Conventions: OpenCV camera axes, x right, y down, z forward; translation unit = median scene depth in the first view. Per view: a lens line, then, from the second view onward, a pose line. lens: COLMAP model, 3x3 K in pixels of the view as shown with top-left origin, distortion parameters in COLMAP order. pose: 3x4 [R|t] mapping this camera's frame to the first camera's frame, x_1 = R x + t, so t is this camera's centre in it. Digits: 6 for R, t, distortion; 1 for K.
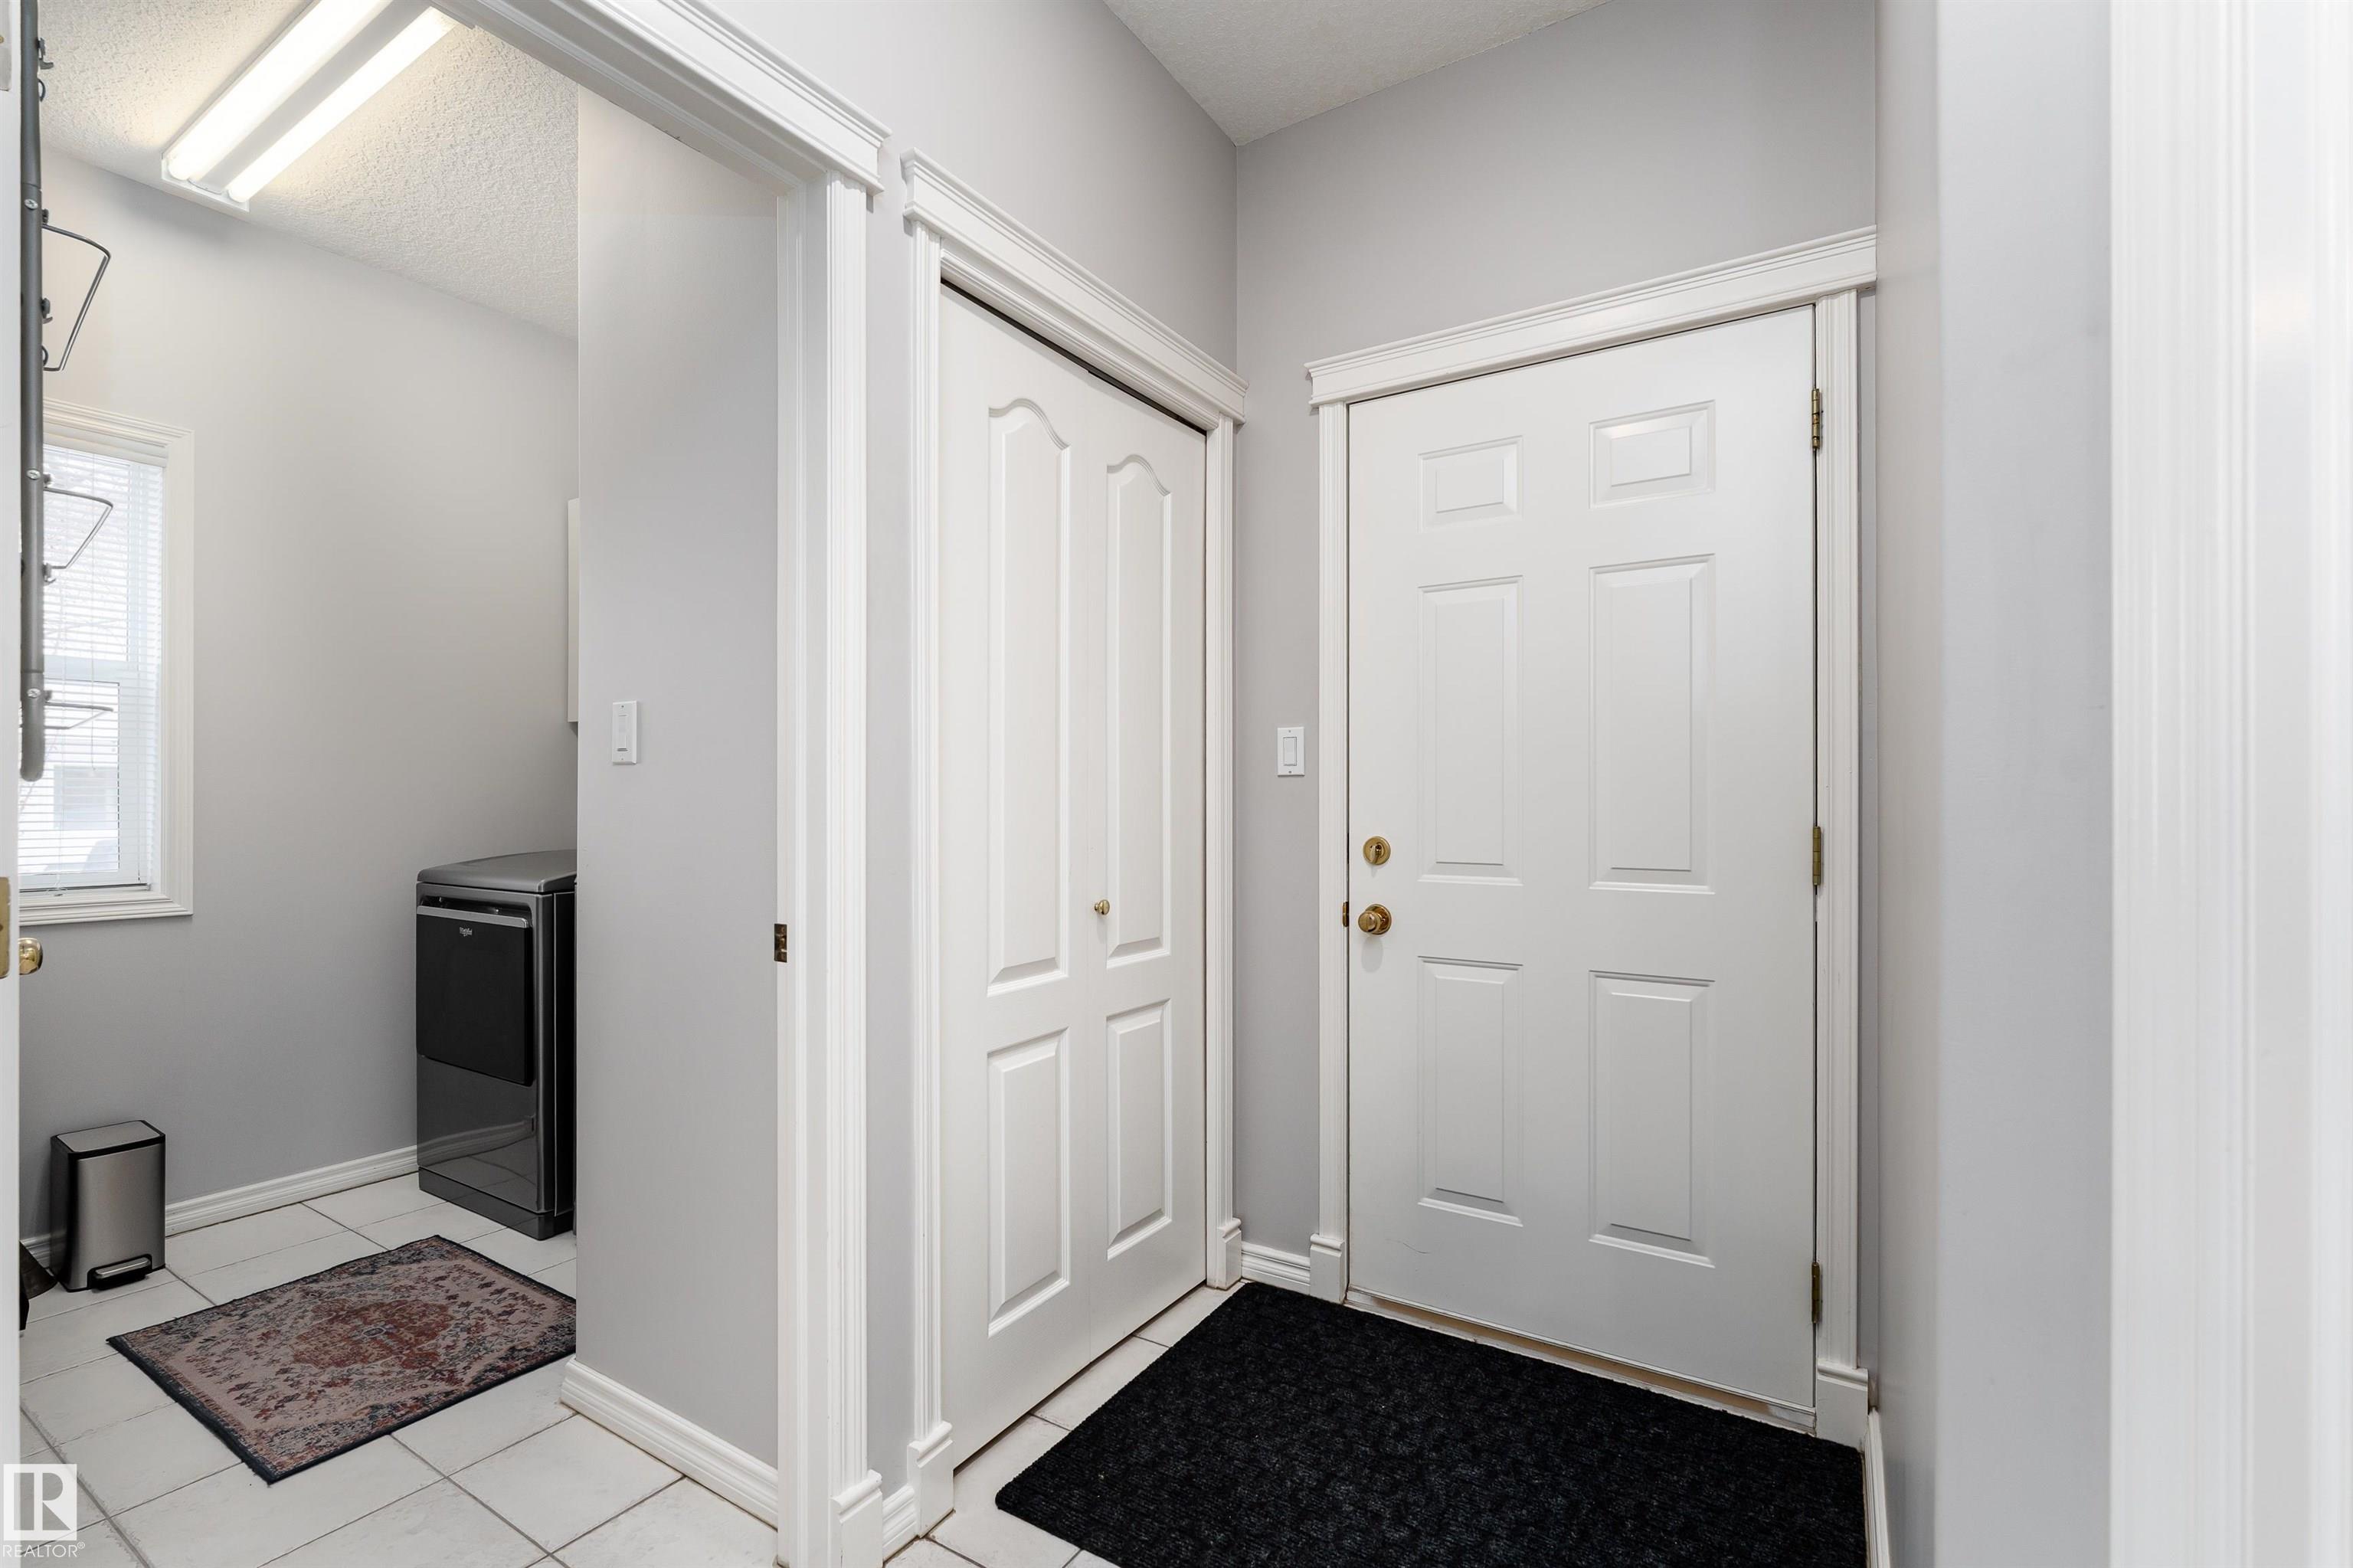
lens RADIAL K [[1026.6, 0, 1182.6], [0, 1026.6, 795.8], [0, 0, 1]] dist [-0.001990, -0.000609]
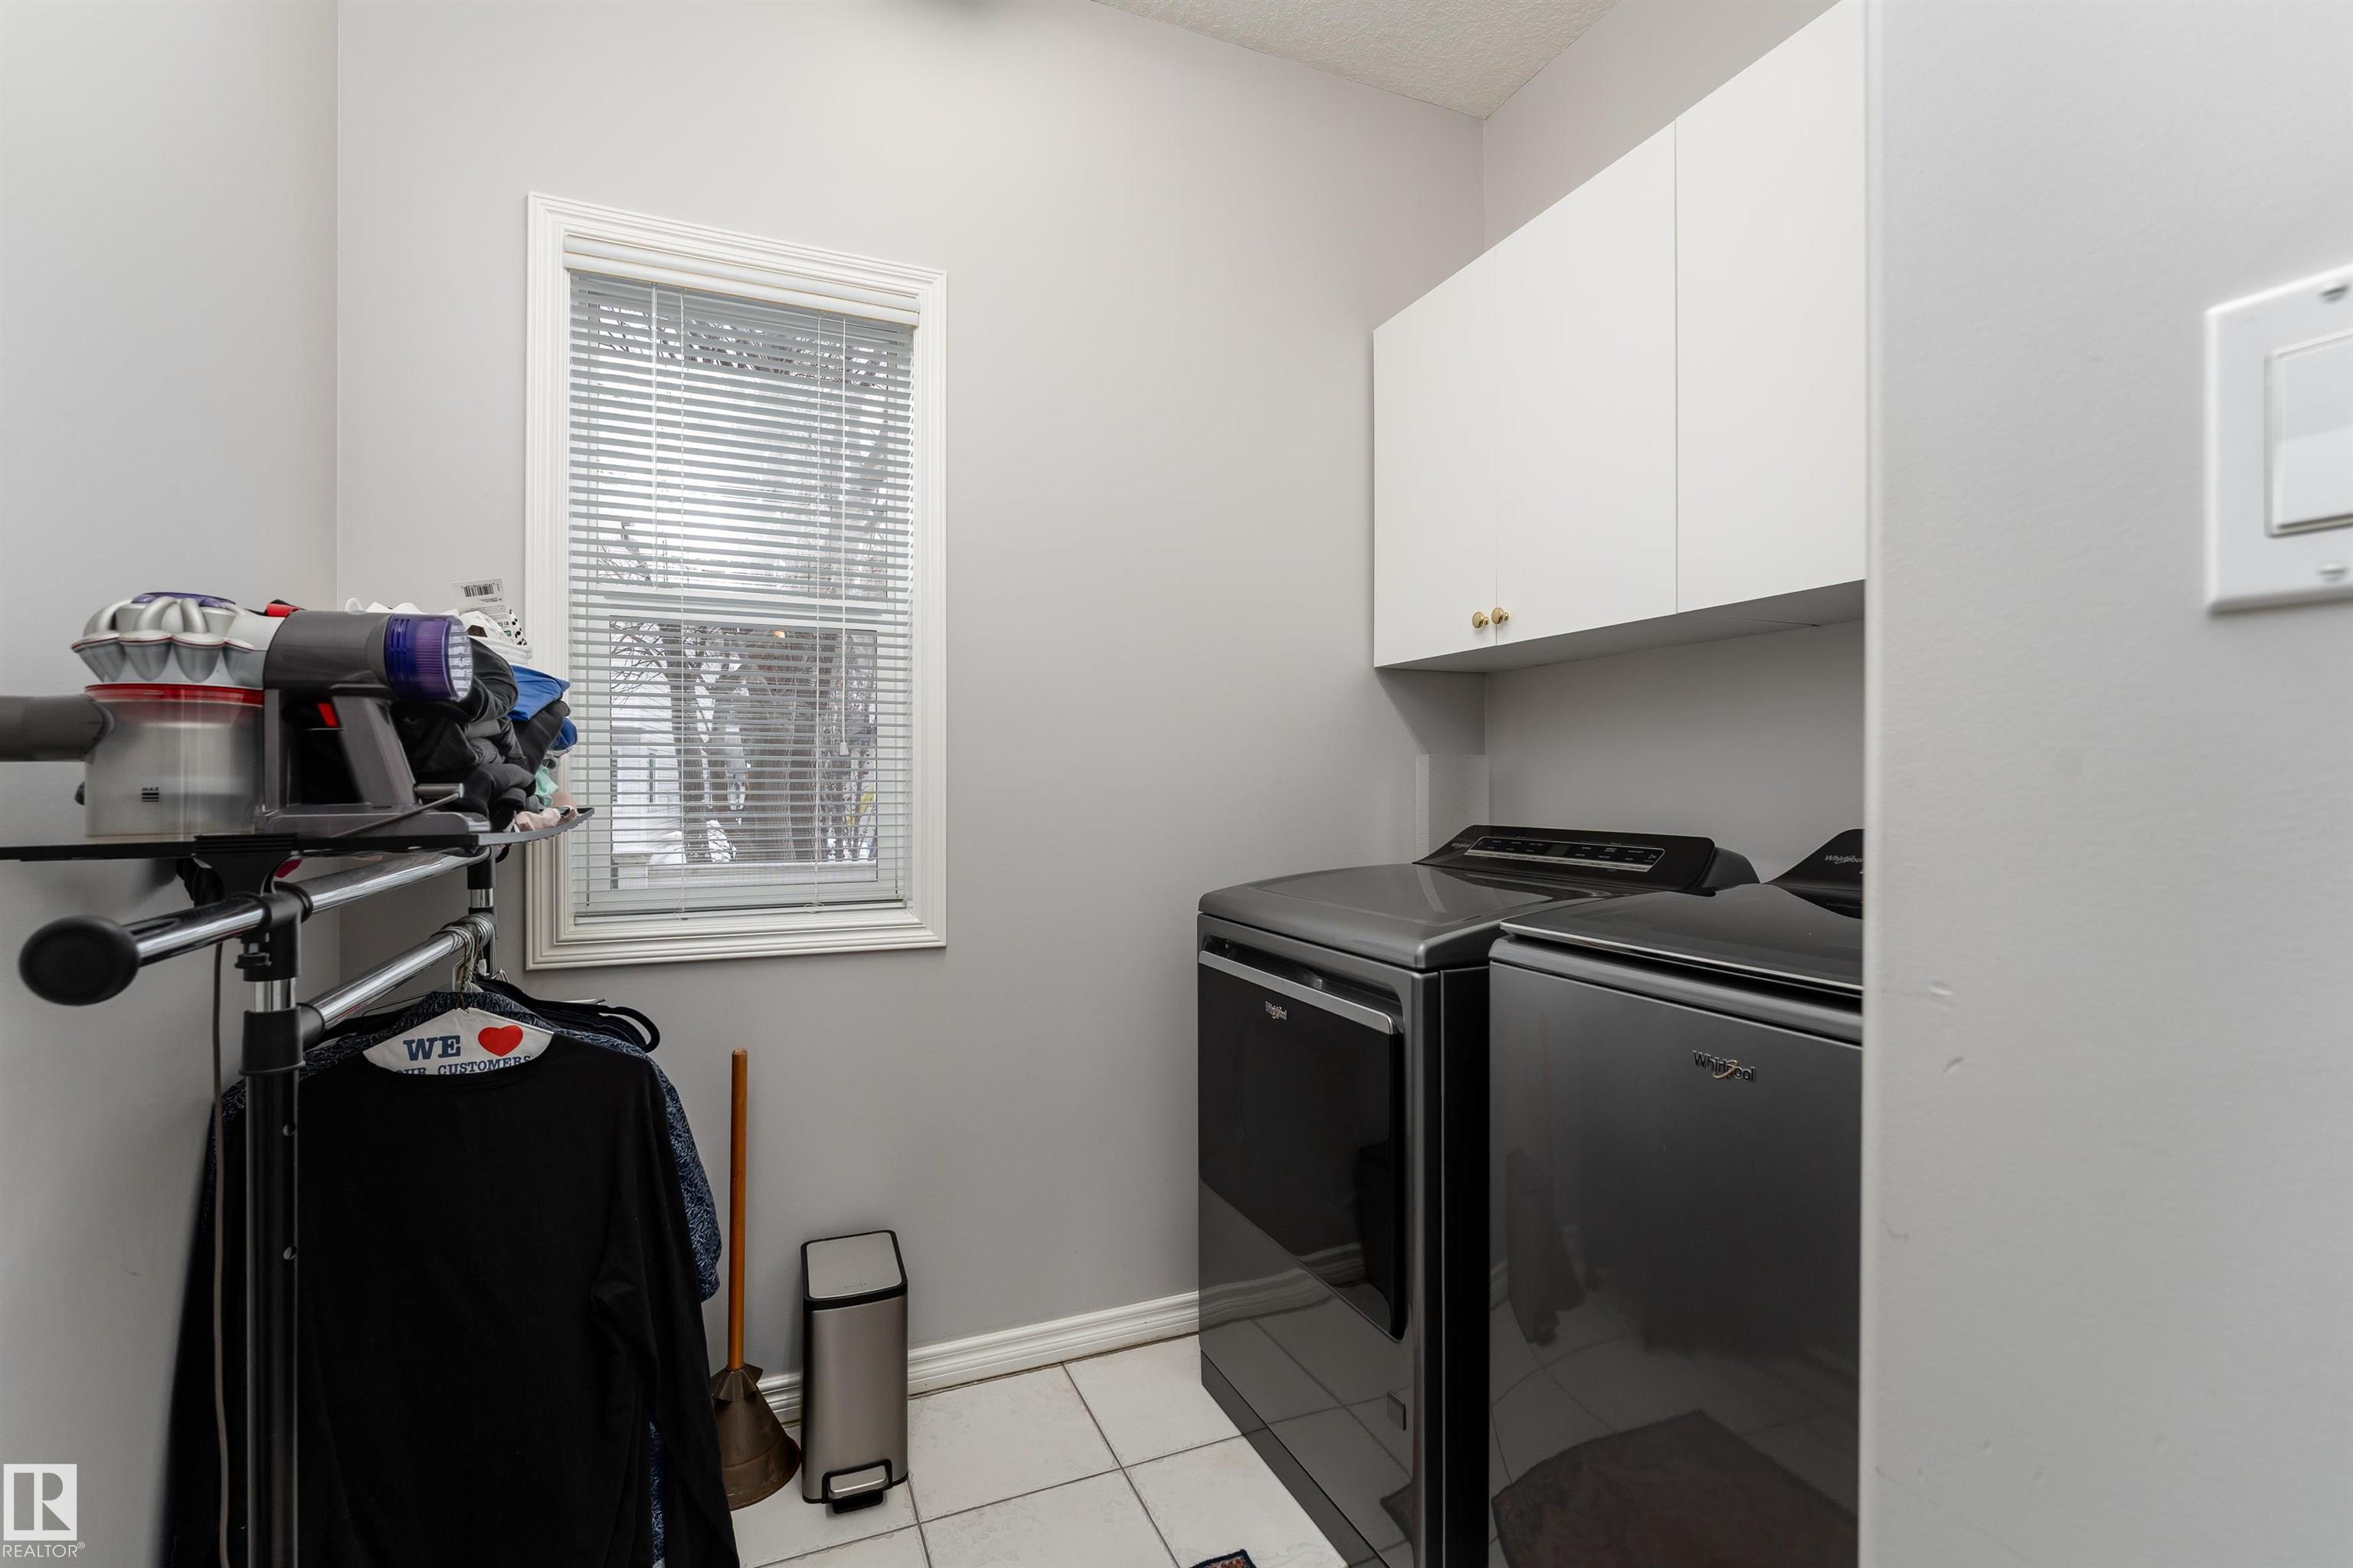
lens RADIAL K [[1017.5, 0, 1163.2], [0, 1017.5, 776.3], [0, 0, 1]] dist [-0.003332, -0.000874]
pose [[0.817449, -0.005021, -0.575979, -0.434681], [0.002281, 0.999982, -0.005480, 0.001268], [0.575996, 0.003166, 0.817446, 0.508932]]
